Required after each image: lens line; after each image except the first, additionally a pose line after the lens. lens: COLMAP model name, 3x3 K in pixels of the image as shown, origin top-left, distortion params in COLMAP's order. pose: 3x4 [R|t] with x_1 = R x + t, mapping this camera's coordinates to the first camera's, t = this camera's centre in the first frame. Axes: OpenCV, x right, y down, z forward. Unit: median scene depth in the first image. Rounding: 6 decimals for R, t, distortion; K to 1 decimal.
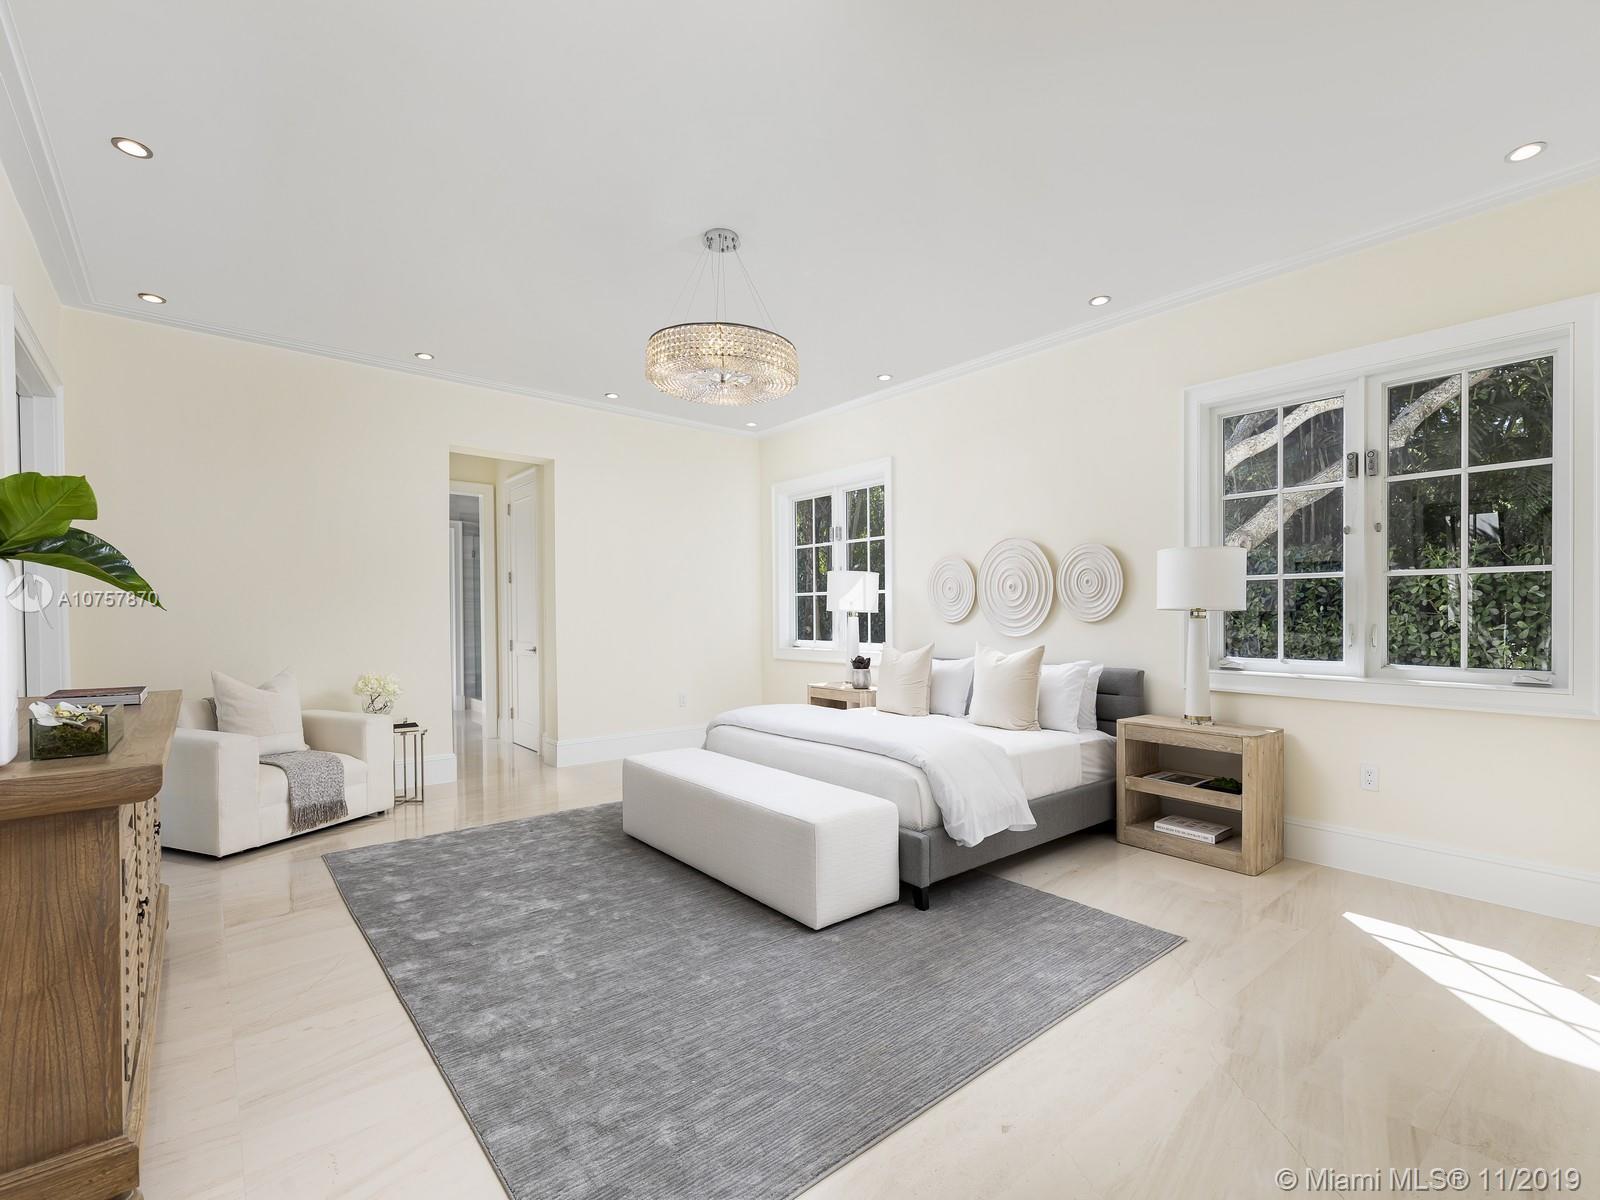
lens RADIAL K [[745.8, 0, 797.3], [0, 745.8, 614.5], [0, 0, 1]] dist [0.012937, -0.000170]
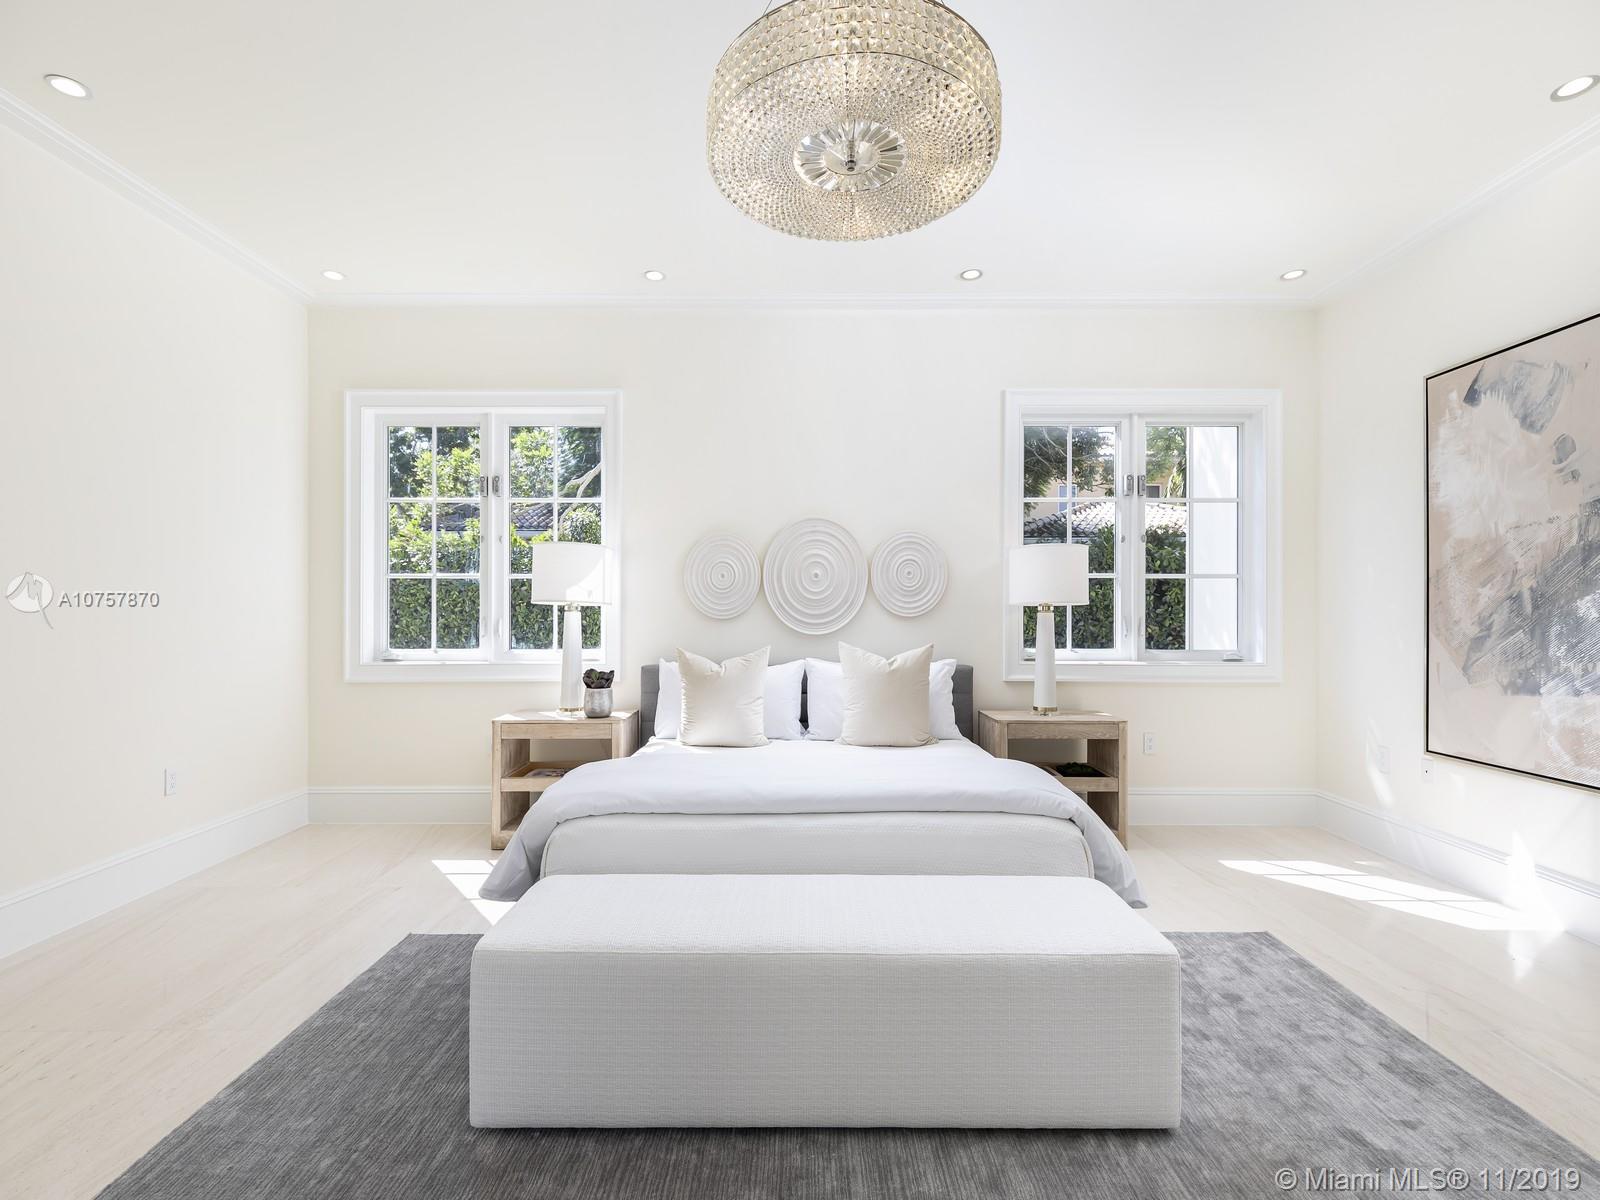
lens RADIAL K [[745.8, 0, 804.3], [0, 745.8, 600.4], [0, 0, 1]] dist [0.012937, -0.000170]
pose [[0.621935, 0.011654, 0.782982, -0.569968], [-0.002153, 0.999911, -0.013172, 0.002499], [-0.783066, 0.006507, 0.621905, 0.731825]]
